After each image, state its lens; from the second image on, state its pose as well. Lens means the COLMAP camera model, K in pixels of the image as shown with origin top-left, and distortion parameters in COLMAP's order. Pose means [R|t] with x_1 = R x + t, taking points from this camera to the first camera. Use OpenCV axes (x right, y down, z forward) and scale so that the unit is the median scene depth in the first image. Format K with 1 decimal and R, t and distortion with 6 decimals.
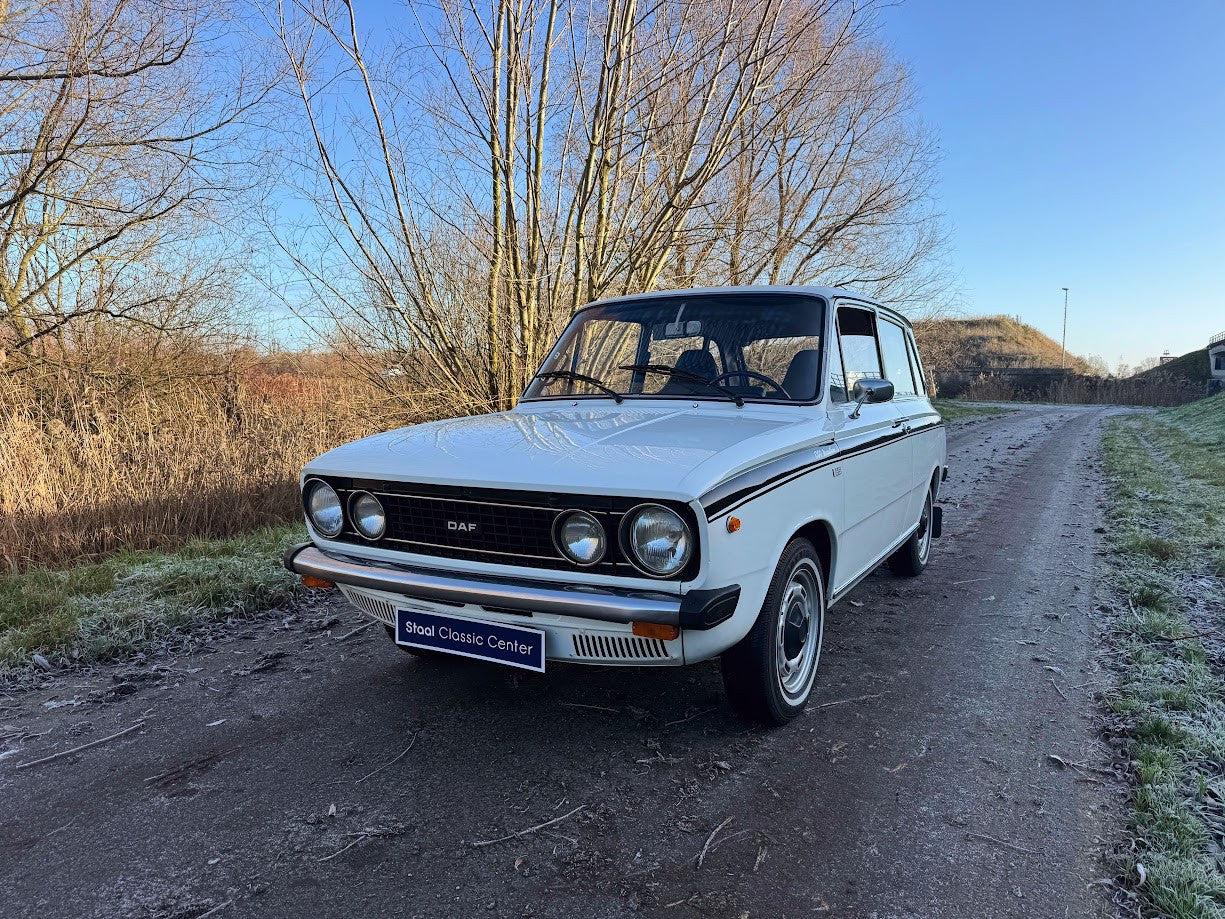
lens RADIAL K [[887.5, 0, 568.3], [0, 887.5, 461.7], [0, 0, 1]] dist [0.048281, -0.045106]
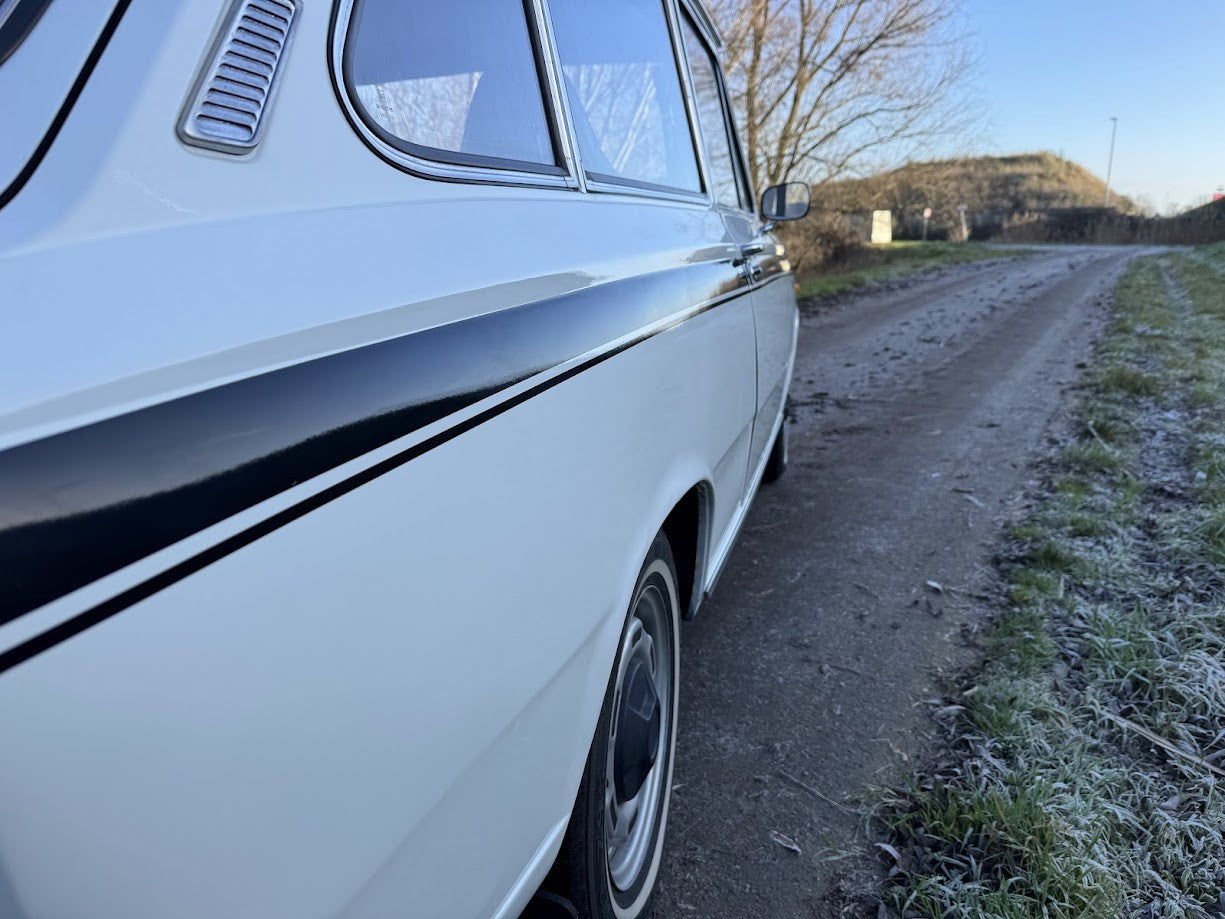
lens RADIAL K [[886.1, 0, 612.5], [0, 886.1, 459.5], [0, 0, 1]] dist [0.042745, -0.039123]
pose [[0.999670, -0.009179, -0.023973, 0.129087], [0.012623, 0.988948, 0.147723, 0.031563], [0.022352, -0.147977, 0.988738, 0.041564]]
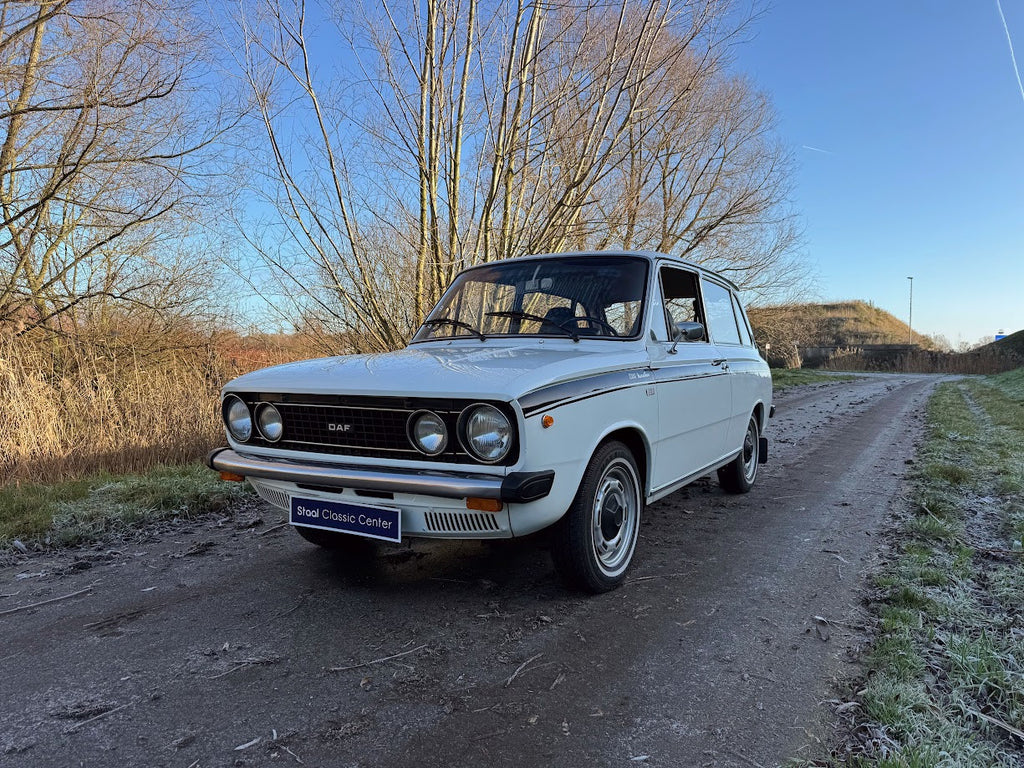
lens RADIAL K [[754.1, 0, 492.2], [0, 754.1, 396.7], [0, 0, 1]] dist [0.025299, -0.009124]
pose [[0.999533, -0.000545, -0.030545, 0.073587], [-0.001107, 0.998539, -0.054026, 0.049178], [0.030530, 0.054035, 0.998072, -0.036904]]
